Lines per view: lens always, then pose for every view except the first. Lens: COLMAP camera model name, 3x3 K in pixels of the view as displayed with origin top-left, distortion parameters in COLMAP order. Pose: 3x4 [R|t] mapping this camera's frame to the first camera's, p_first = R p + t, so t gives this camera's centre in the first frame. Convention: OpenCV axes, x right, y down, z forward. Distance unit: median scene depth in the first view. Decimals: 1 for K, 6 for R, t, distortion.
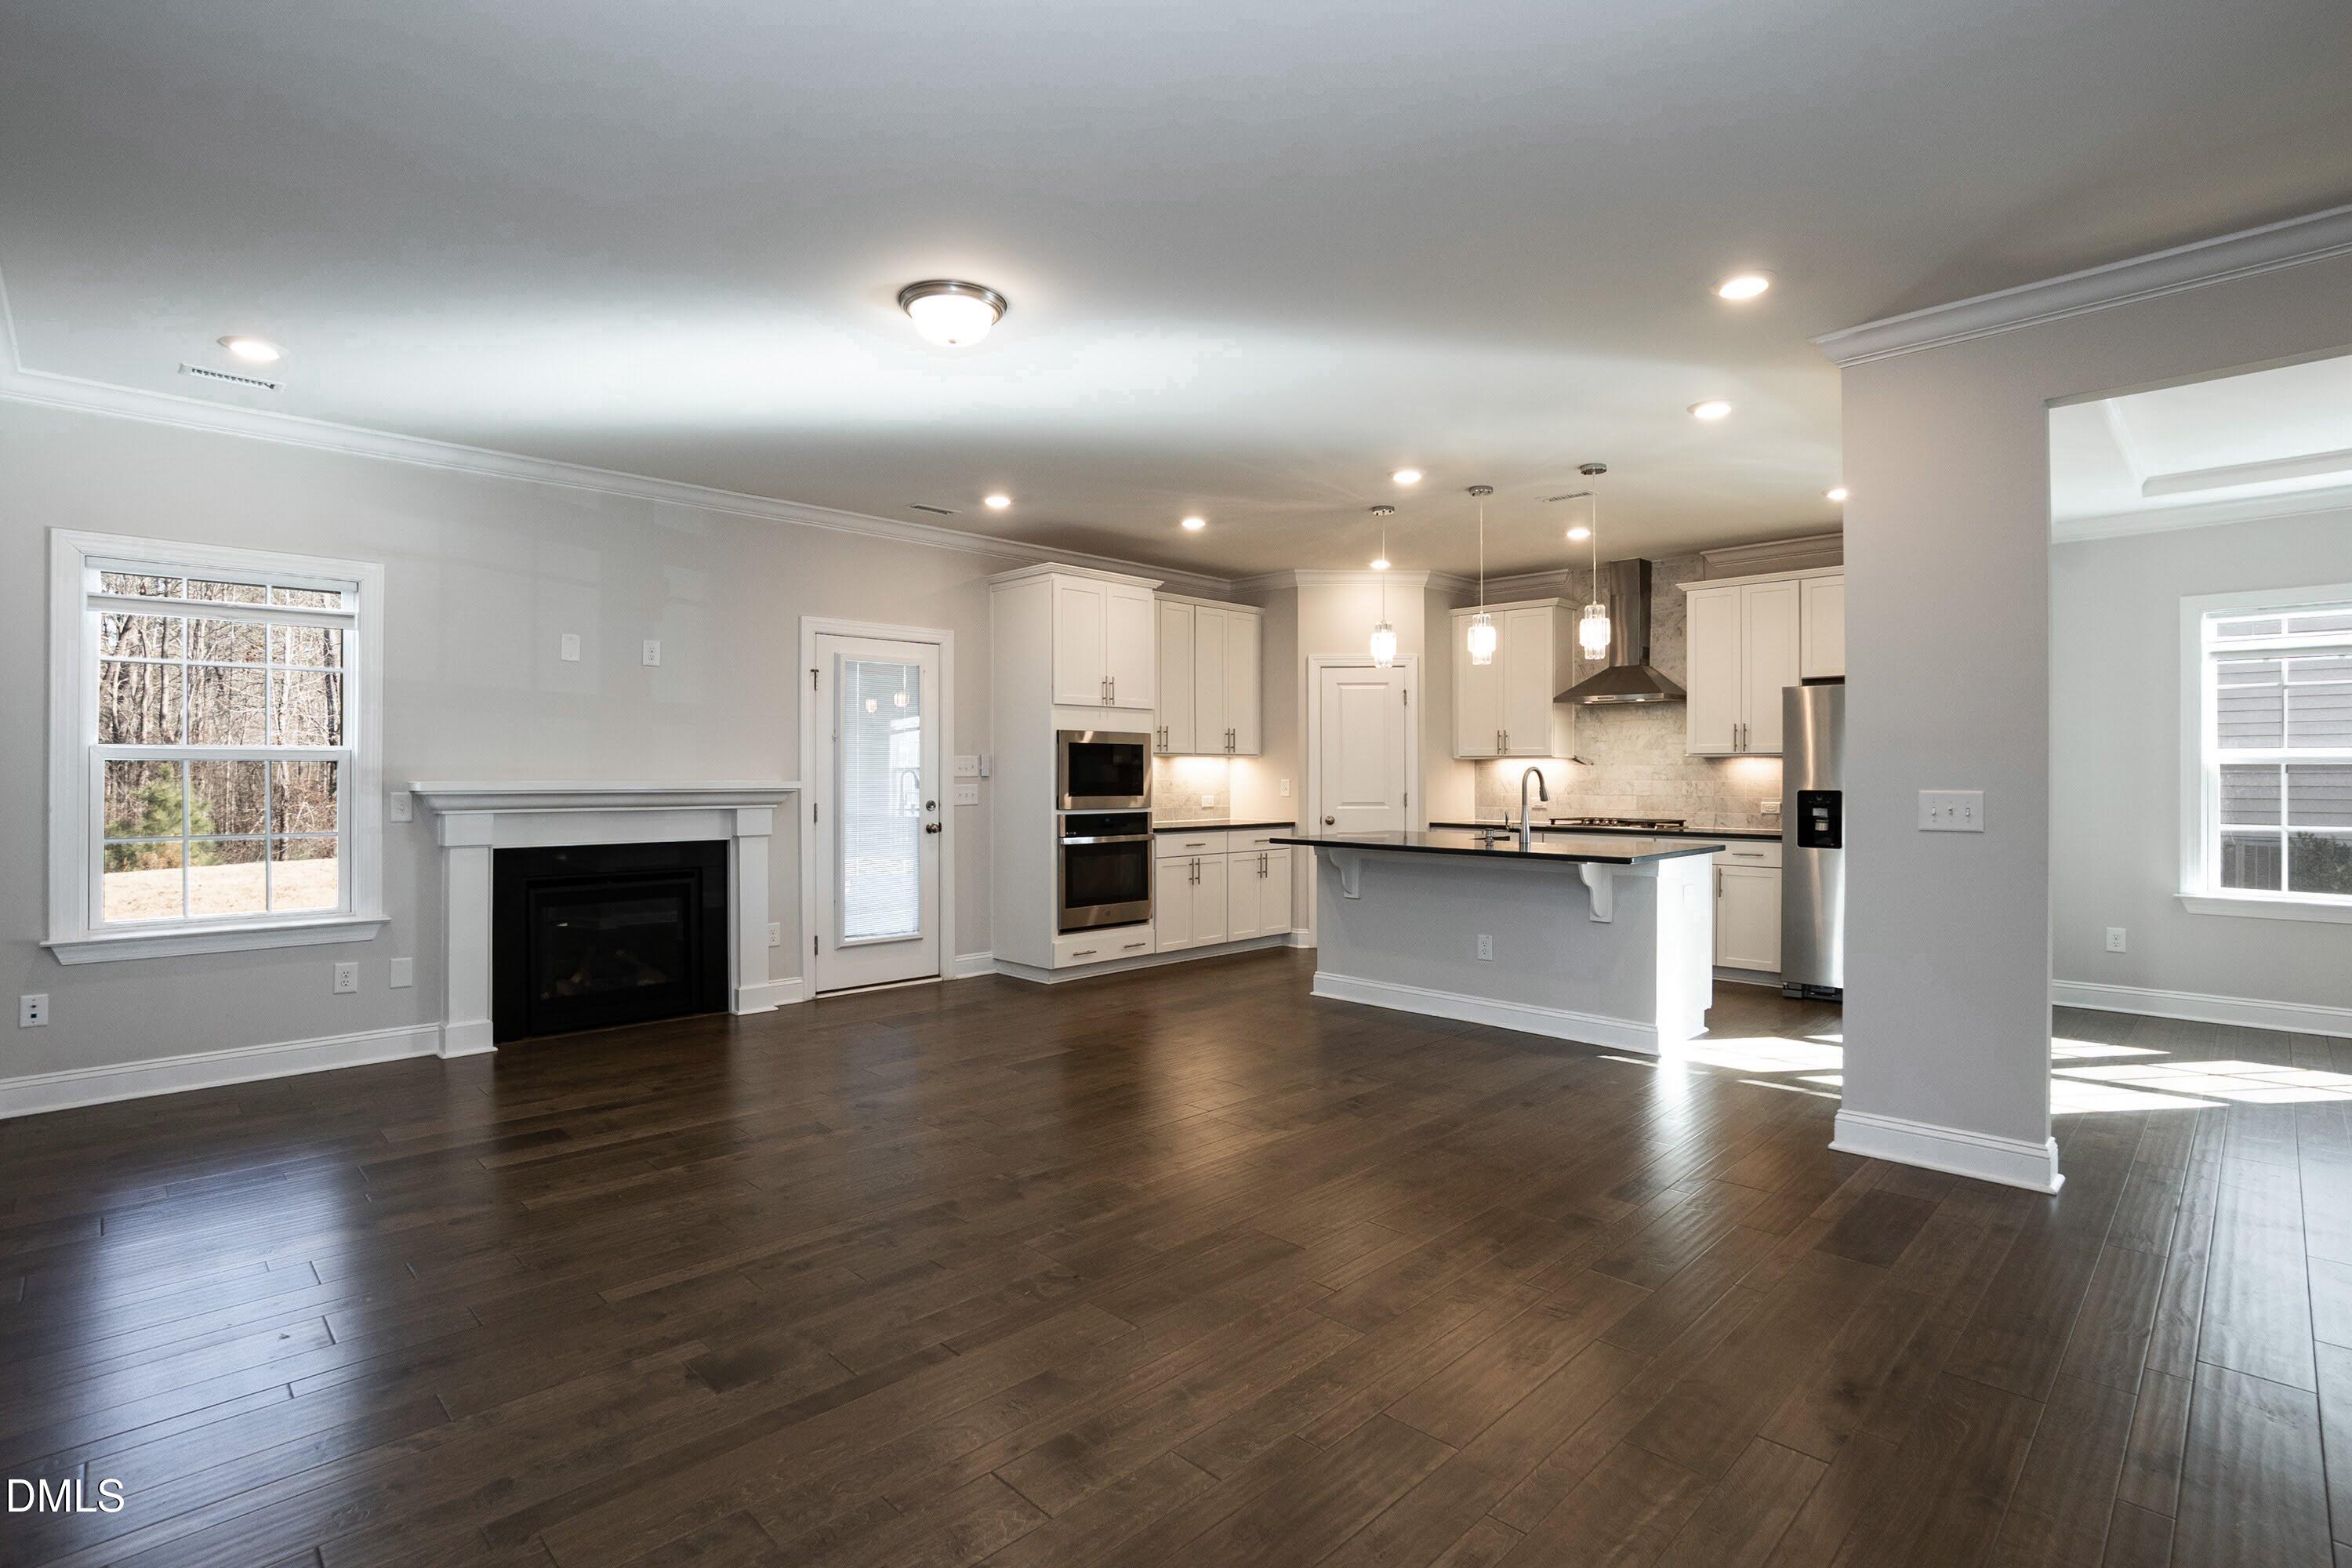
lens RADIAL K [[1122.5, 0, 1176.0], [0, 1122.5, 784.0], [0, 0, 1]] dist [-0.065804, 0.025165]
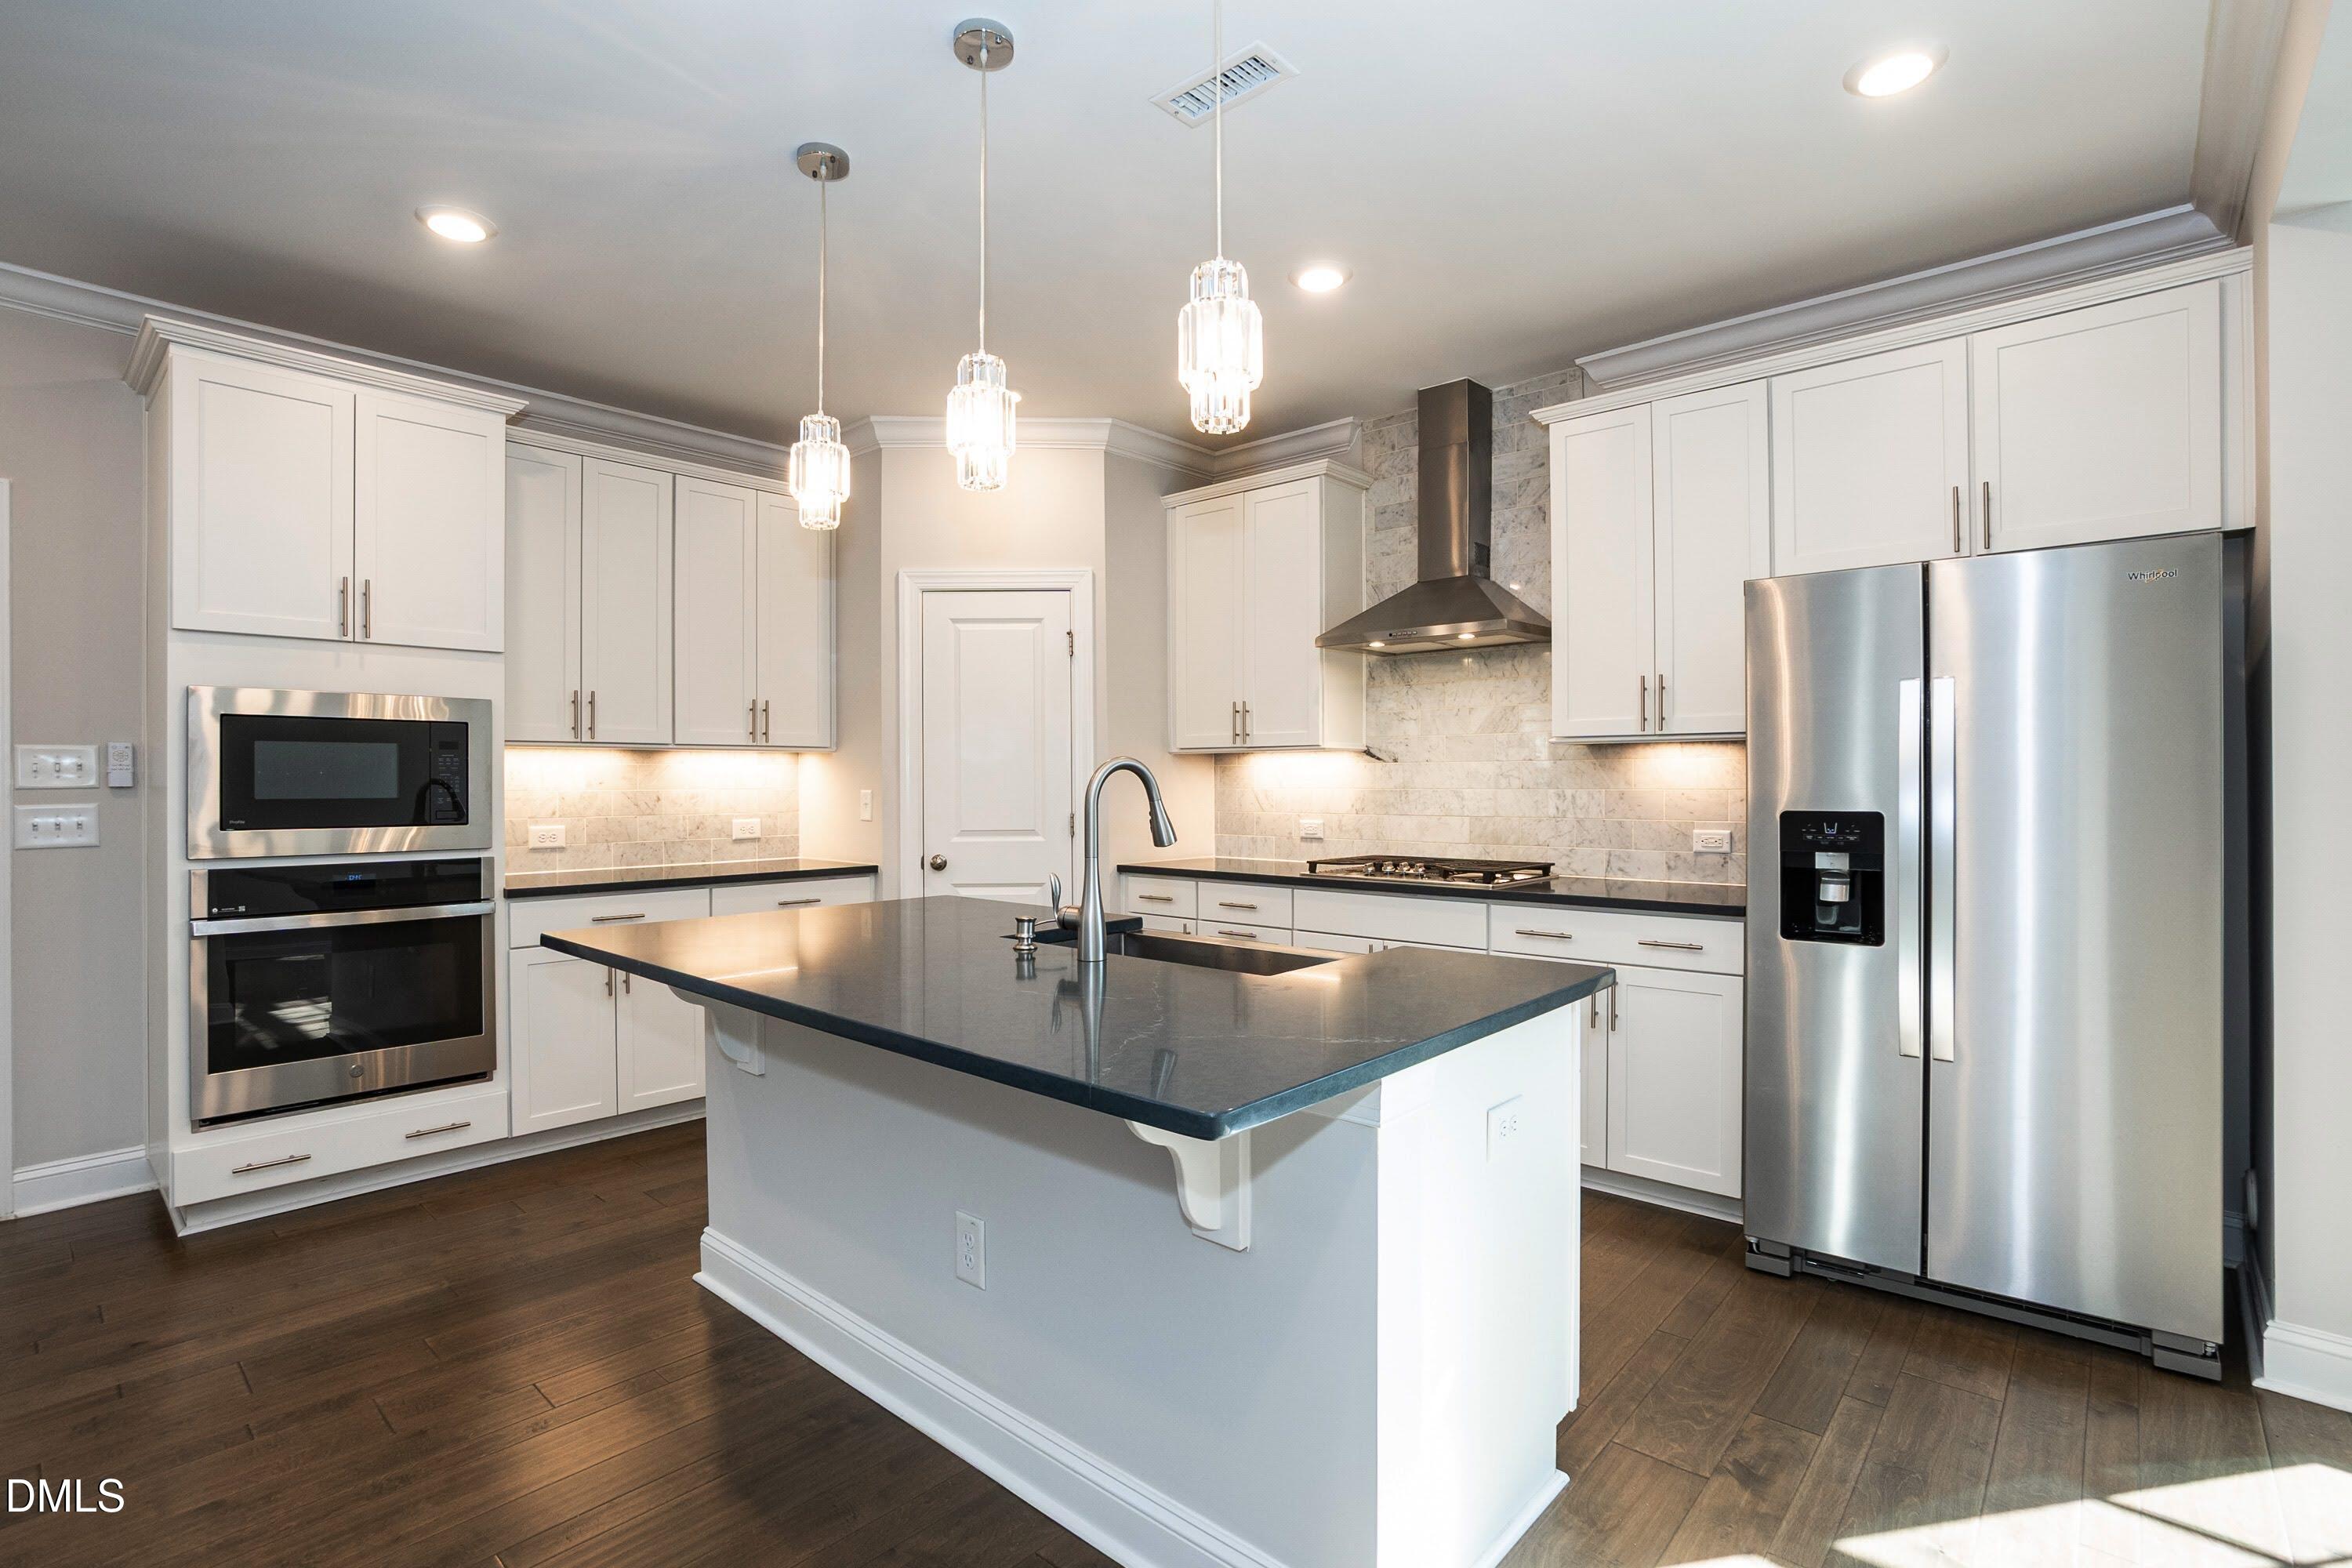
lens RADIAL K [[1122.5, 0, 1176.0], [0, 1122.5, 784.0], [0, 0, 1]] dist [-0.065804, 0.025165]
pose [[0.997855, -0.004553, 0.065299, 0.248451], [0.005036, 0.999961, -0.007241, -0.002602], [-0.065263, 0.007554, 0.997839, 0.486206]]
